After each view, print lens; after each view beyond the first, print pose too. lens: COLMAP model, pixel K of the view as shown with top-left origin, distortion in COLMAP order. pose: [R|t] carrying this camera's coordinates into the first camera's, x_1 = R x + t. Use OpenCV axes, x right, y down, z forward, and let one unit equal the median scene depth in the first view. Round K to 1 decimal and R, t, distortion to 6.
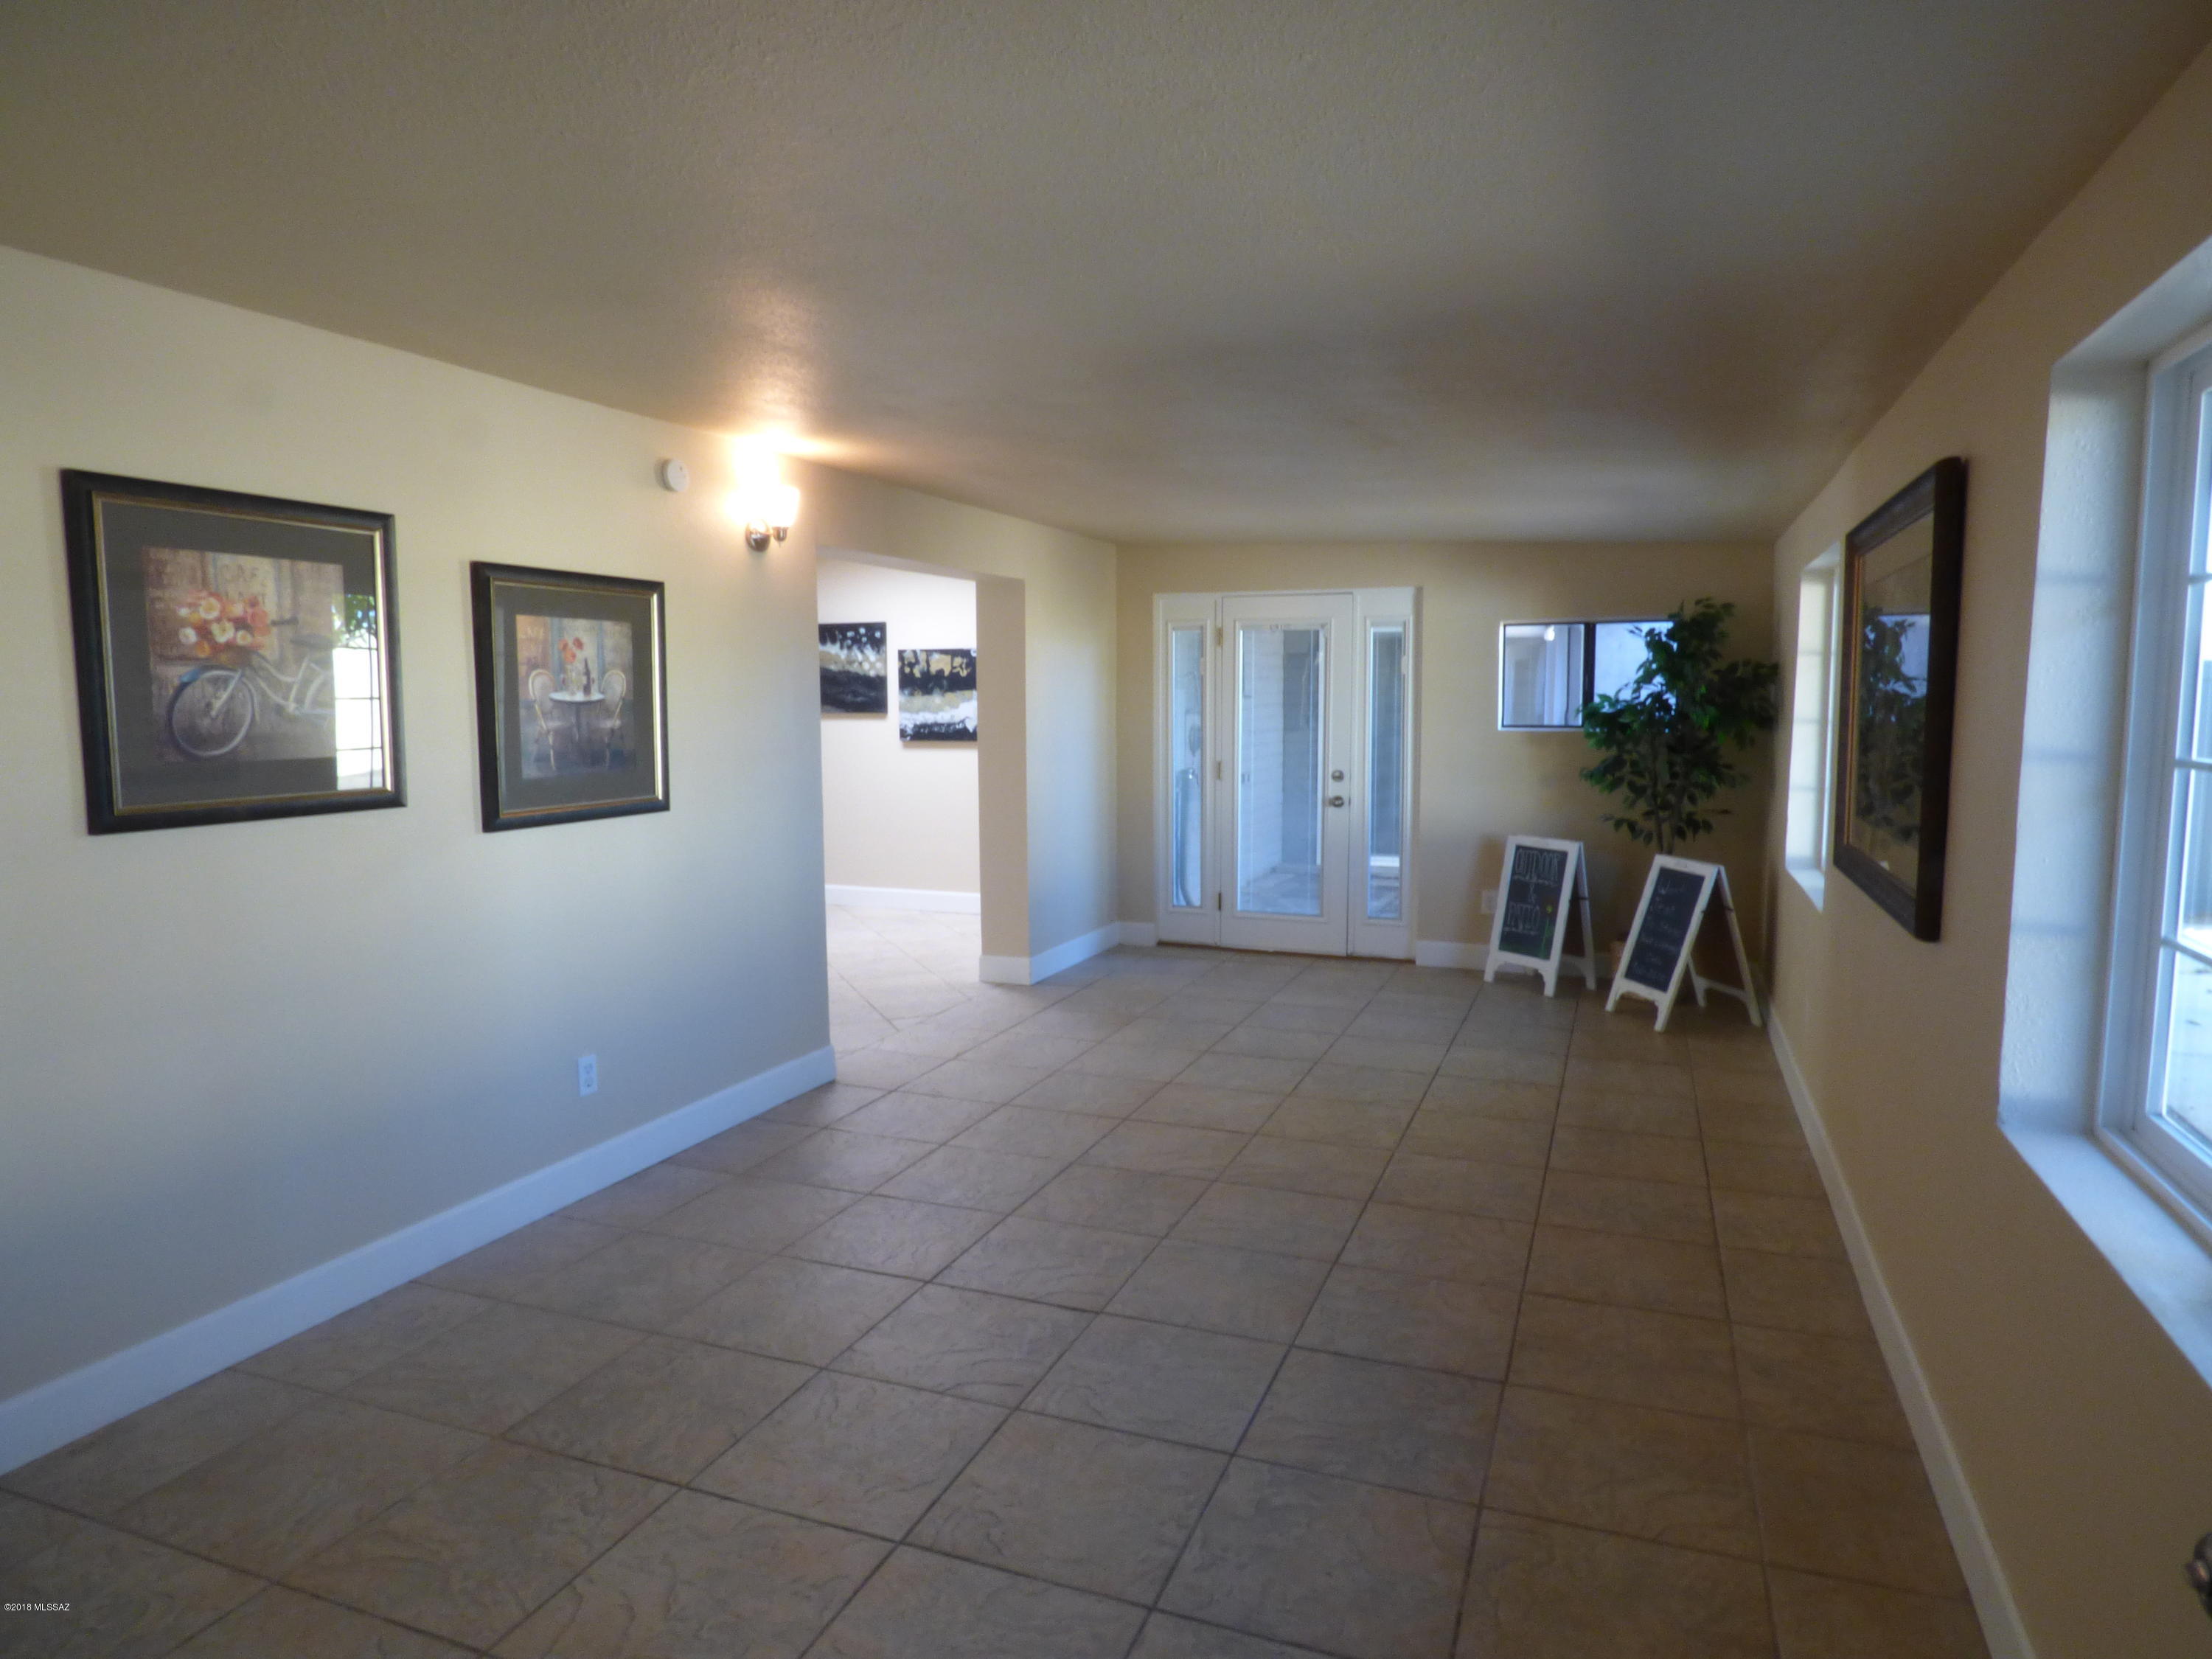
lens RADIAL K [[1342.3, 0, 1106.0], [0, 1342.3, 829.5], [0, 0, 1]] dist [0.003956, 0.002677]
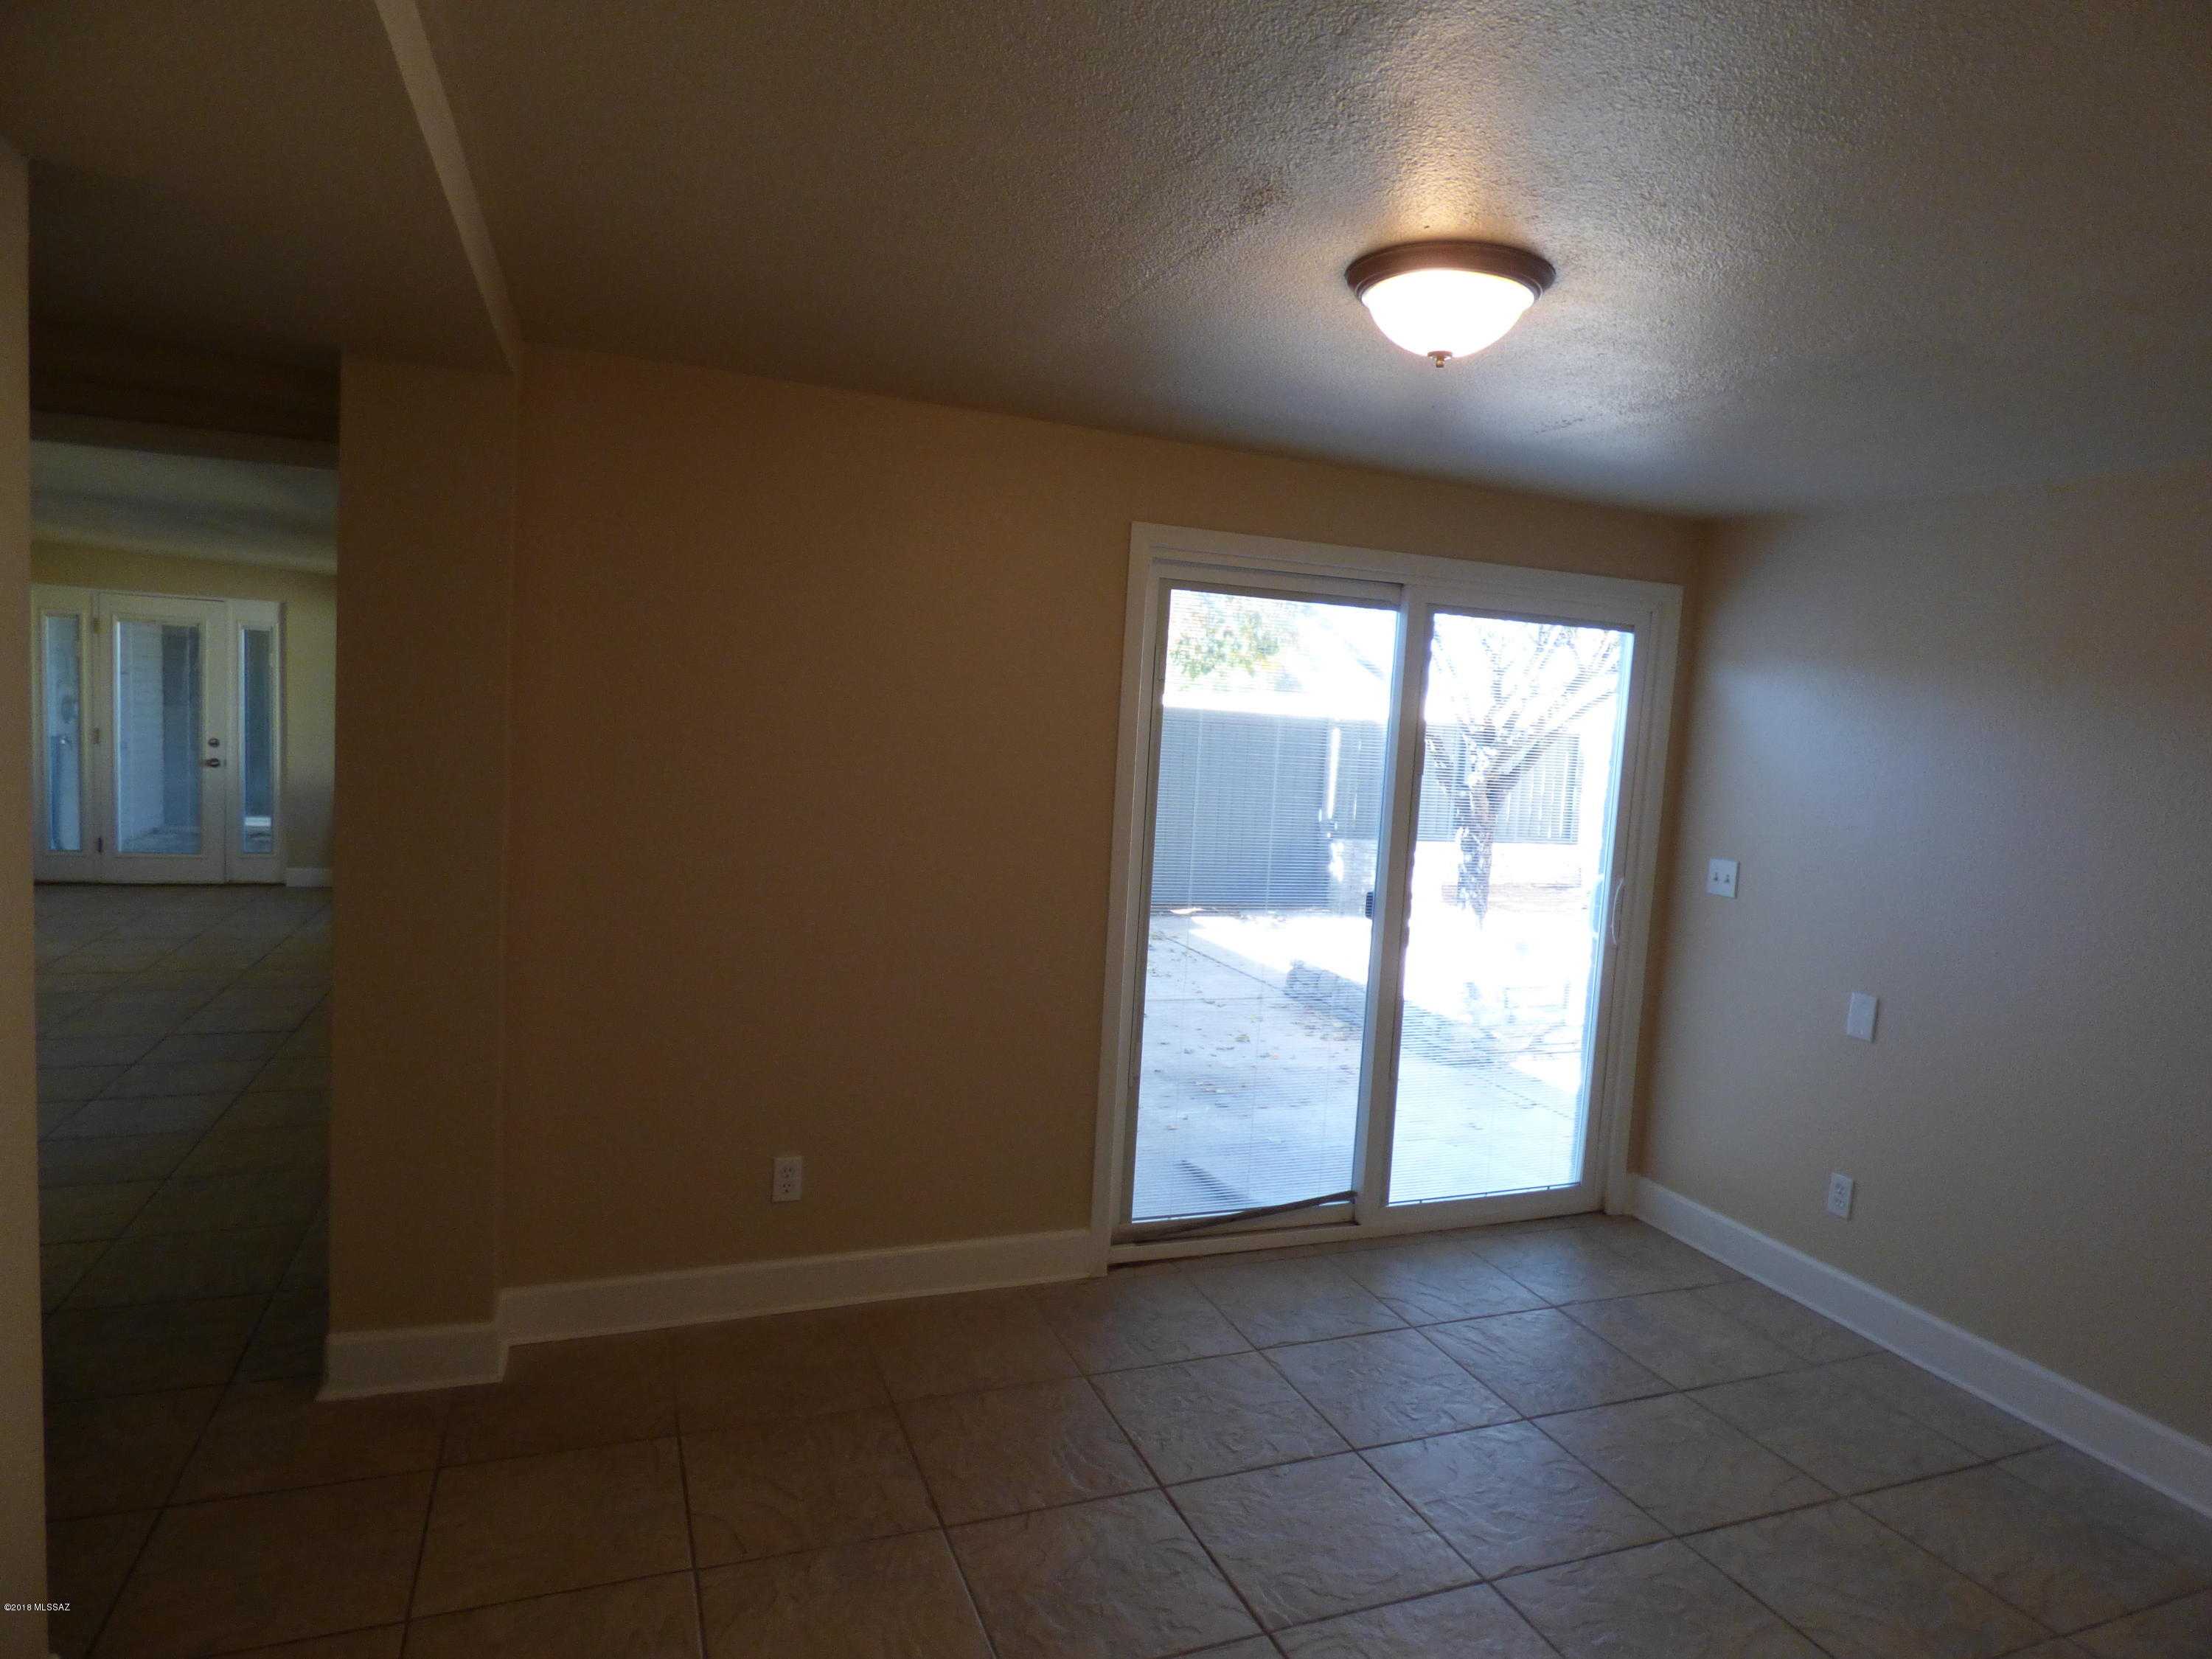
lens RADIAL K [[1342.3, 0, 1106.0], [0, 1342.3, 829.5], [0, 0, 1]] dist [0.003956, 0.002677]
pose [[0.739313, -0.014344, 0.673209, -0.062685], [0.008293, 0.999891, 0.012198, 0.033785], [-0.673311, -0.003435, 0.739352, -0.515707]]
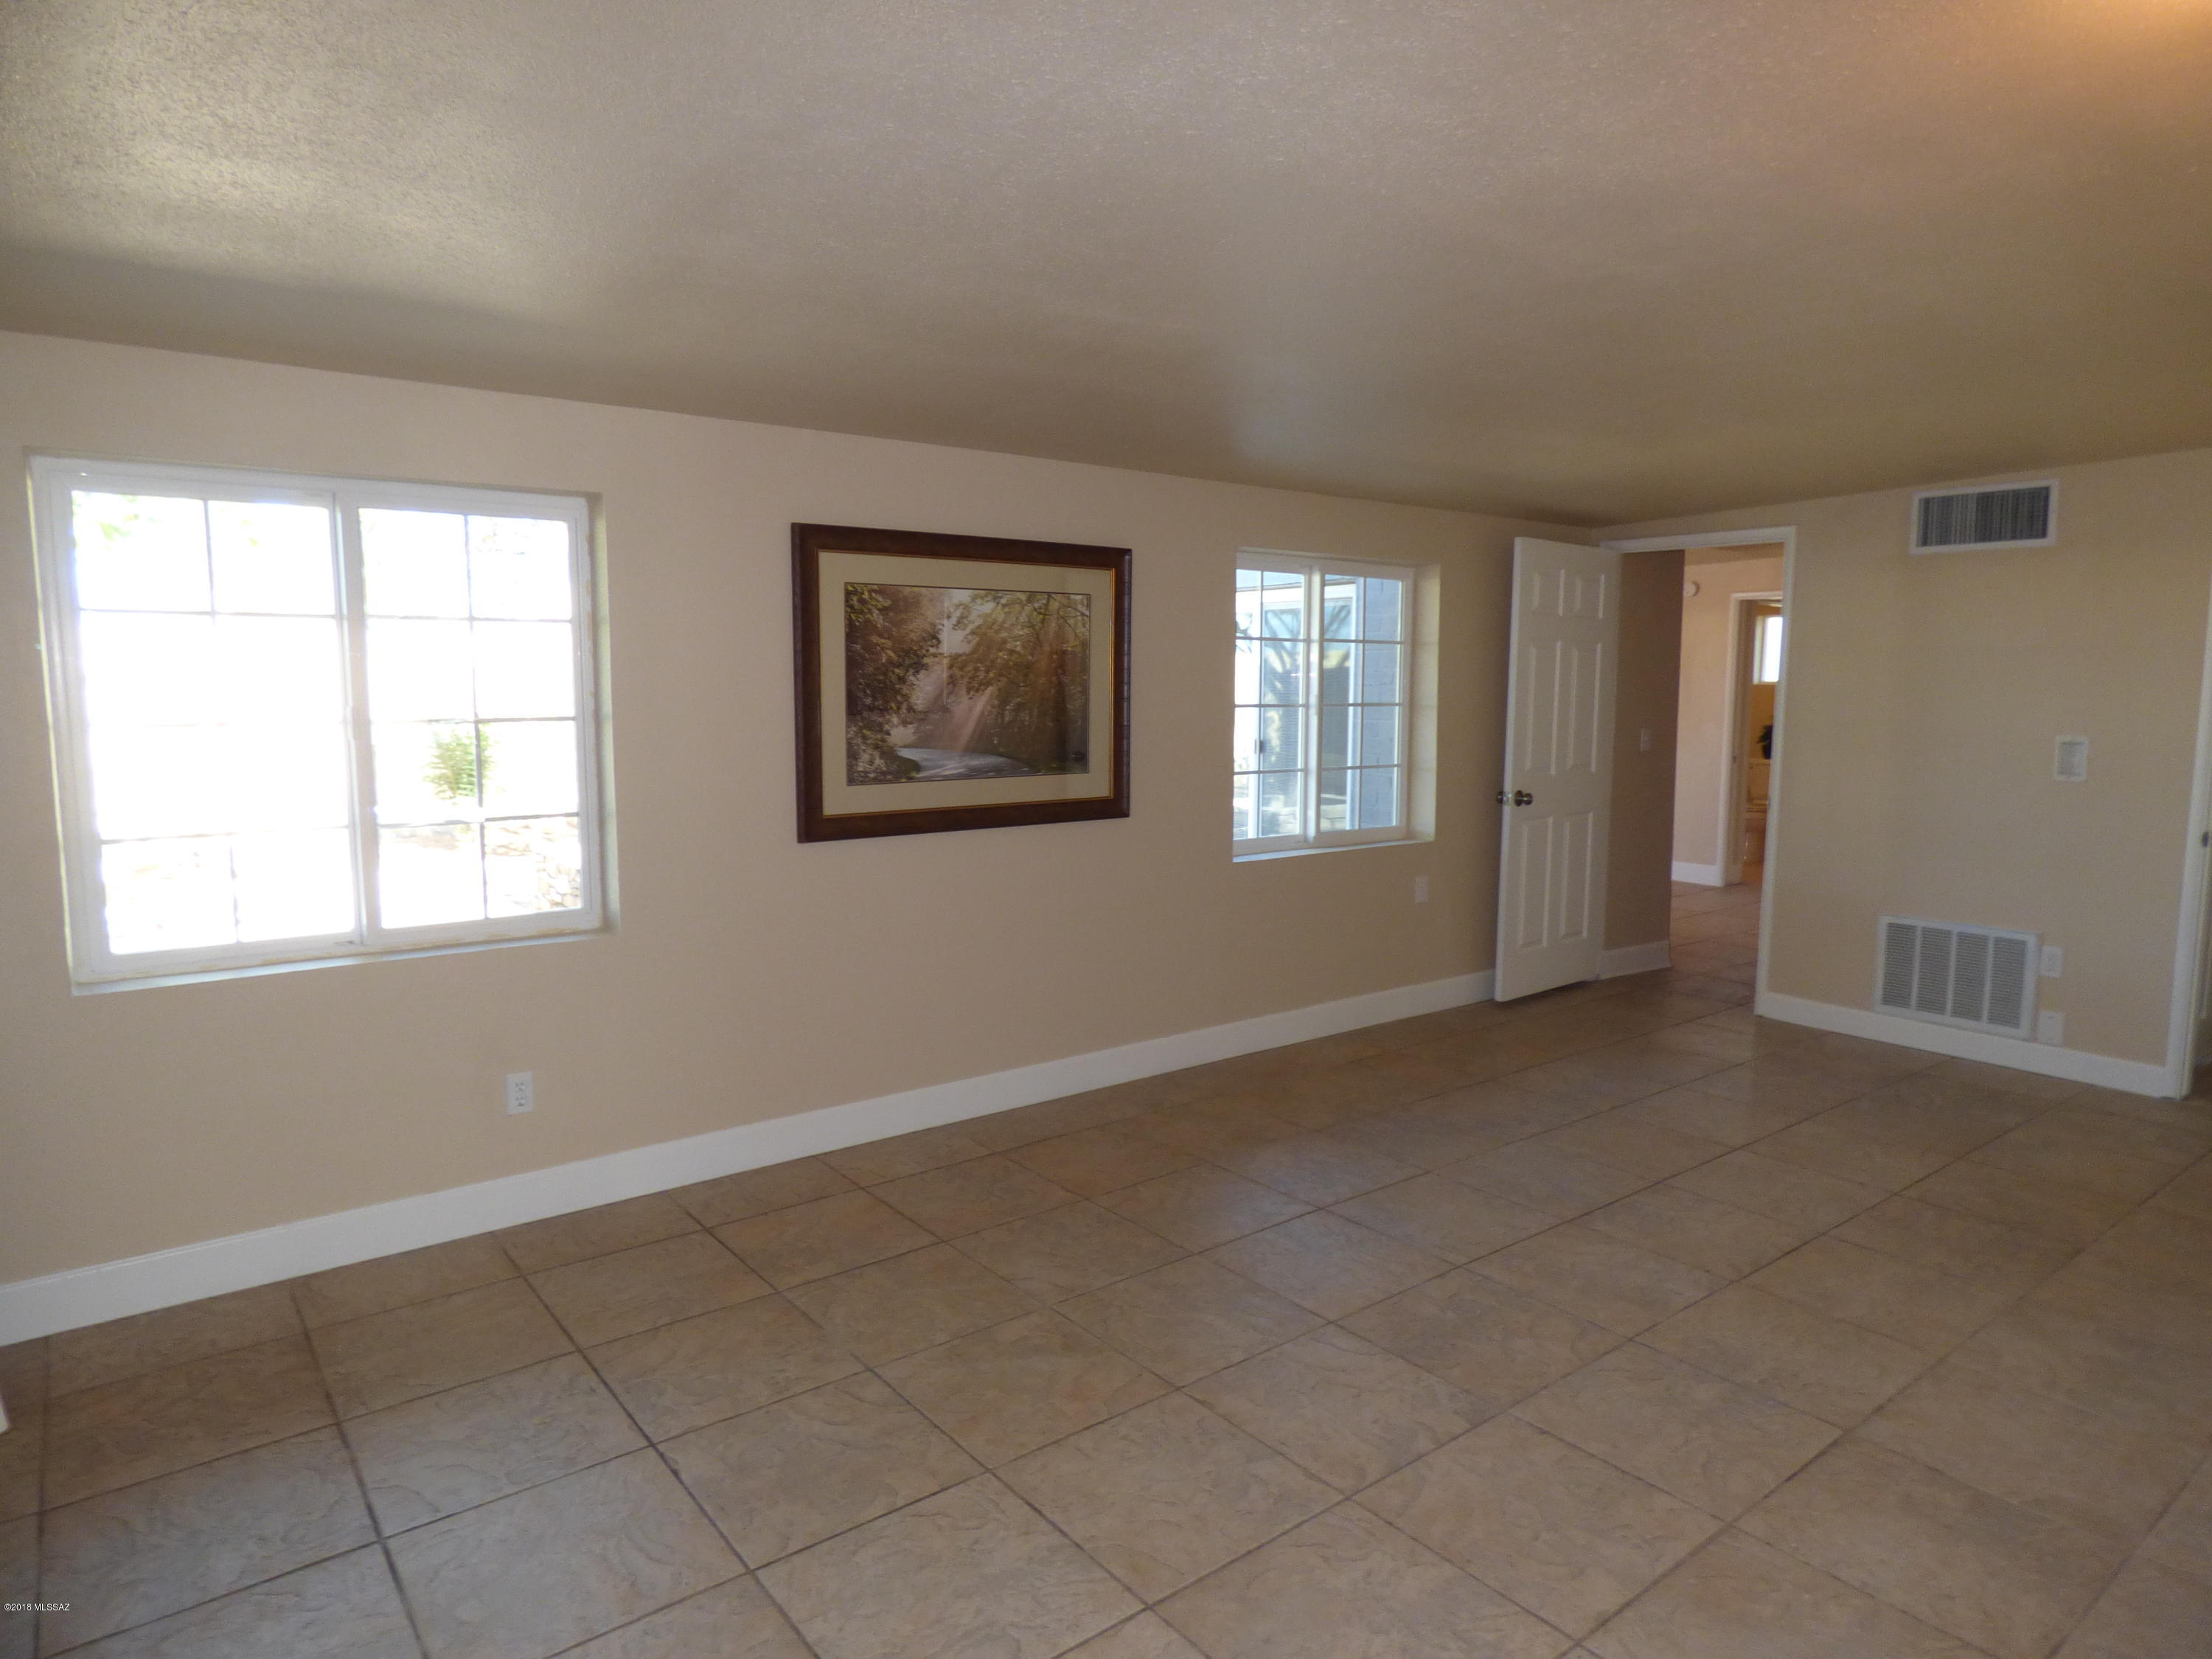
lens RADIAL K [[1342.3, 0, 1106.0], [0, 1342.3, 829.5], [0, 0, 1]] dist [0.003956, 0.002677]
pose [[-0.861350, -0.056478, 0.504863, -0.095904], [0.049915, 0.979583, 0.194745, -0.089341], [-0.505554, 0.192944, -0.840944, 0.892131]]
